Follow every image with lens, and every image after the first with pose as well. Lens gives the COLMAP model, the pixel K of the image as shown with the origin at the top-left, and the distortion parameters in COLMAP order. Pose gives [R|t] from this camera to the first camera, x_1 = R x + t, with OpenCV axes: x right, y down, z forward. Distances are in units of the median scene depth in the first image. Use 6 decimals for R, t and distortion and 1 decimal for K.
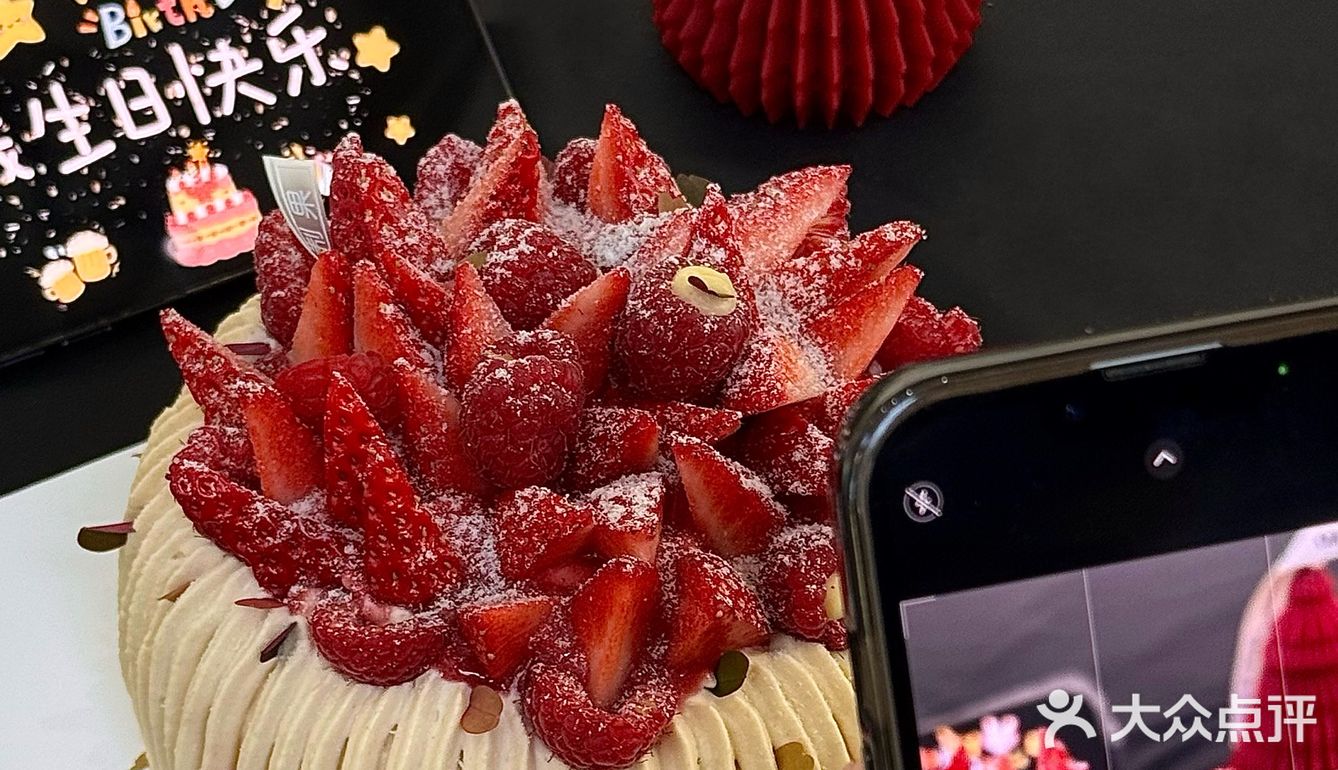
lens RADIAL K [[2340.6, 0, 670.7], [0, 2340.6, 384.8], [0, 0, 1]] dist [0.025225, 0.000000]
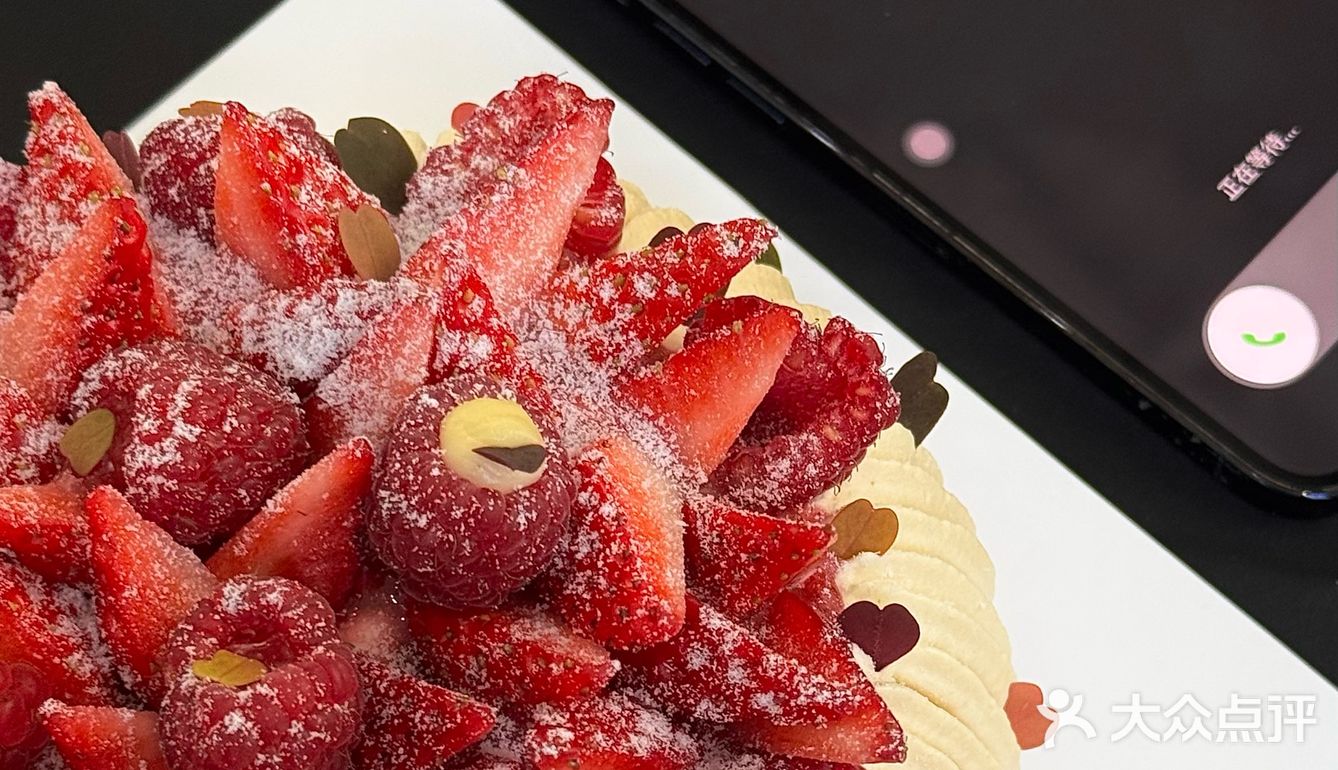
lens RADIAL K [[2620.4, 0, 666.6], [0, 2620.4, 385.8], [0, 0, 1]] dist [0.139980, 0.000000]
pose [[0.955059, -0.250437, 0.158569, -0.046455], [0.204354, 0.943800, 0.259771, -0.217124], [-0.214714, -0.215692, 0.952562, 0.302579]]
